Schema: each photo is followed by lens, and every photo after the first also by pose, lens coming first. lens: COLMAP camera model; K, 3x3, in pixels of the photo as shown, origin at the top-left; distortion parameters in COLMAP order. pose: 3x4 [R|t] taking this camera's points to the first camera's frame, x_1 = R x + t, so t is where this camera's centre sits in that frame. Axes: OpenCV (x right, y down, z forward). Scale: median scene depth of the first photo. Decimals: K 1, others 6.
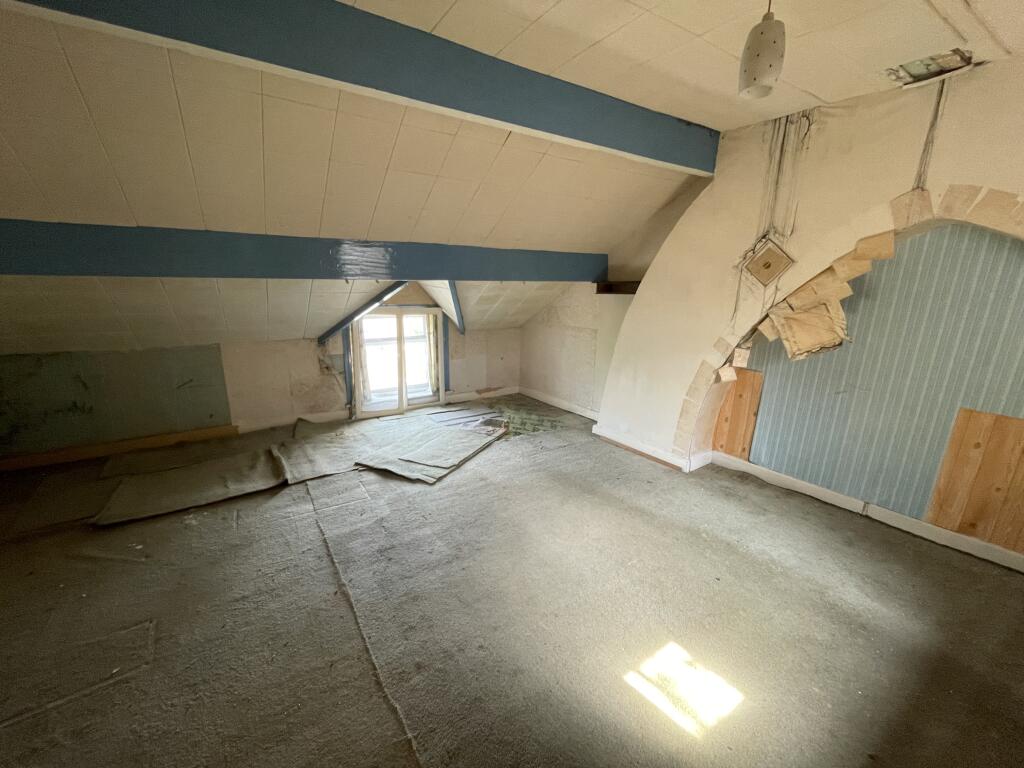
lens RADIAL K [[419.2, 0, 511.6], [0, 419.2, 381.7], [0, 0, 1]] dist [-0.000369, -0.000072]
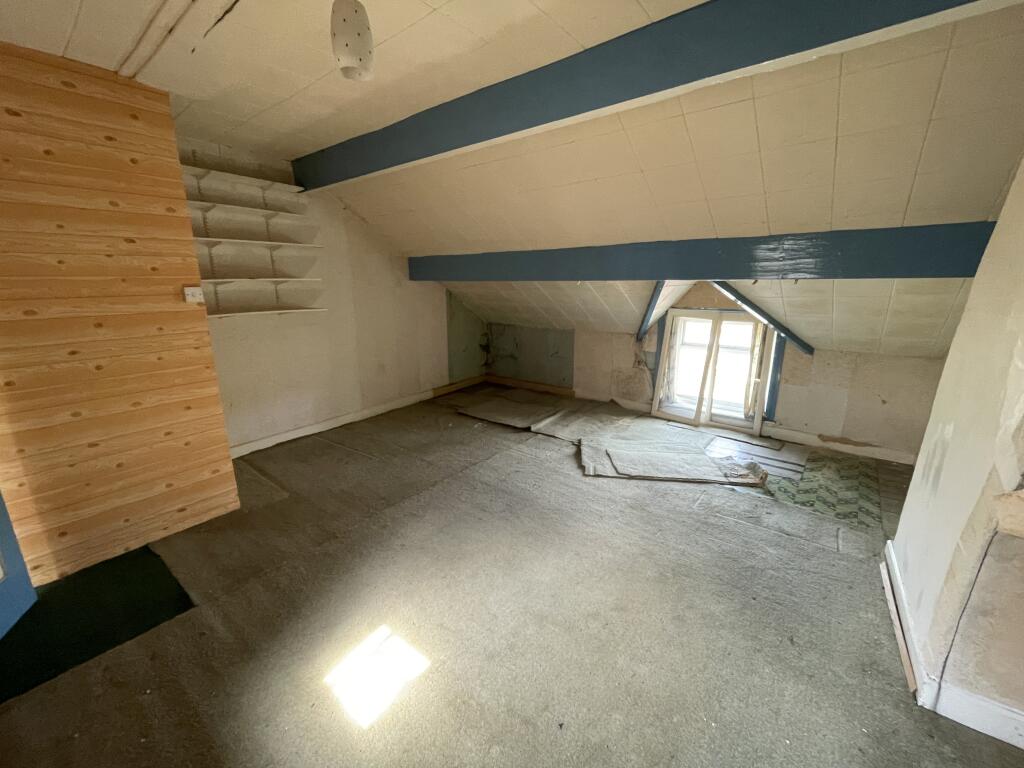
lens RADIAL K [[419.2, 0, 511.6], [0, 419.2, 381.7], [0, 0, 1]] dist [-0.000369, -0.000072]
pose [[0.318970, 0.204064, -0.925535, 0.492116], [-0.221039, 0.965633, 0.136727, -0.060539], [0.921629, 0.160967, 0.353114, 0.311880]]
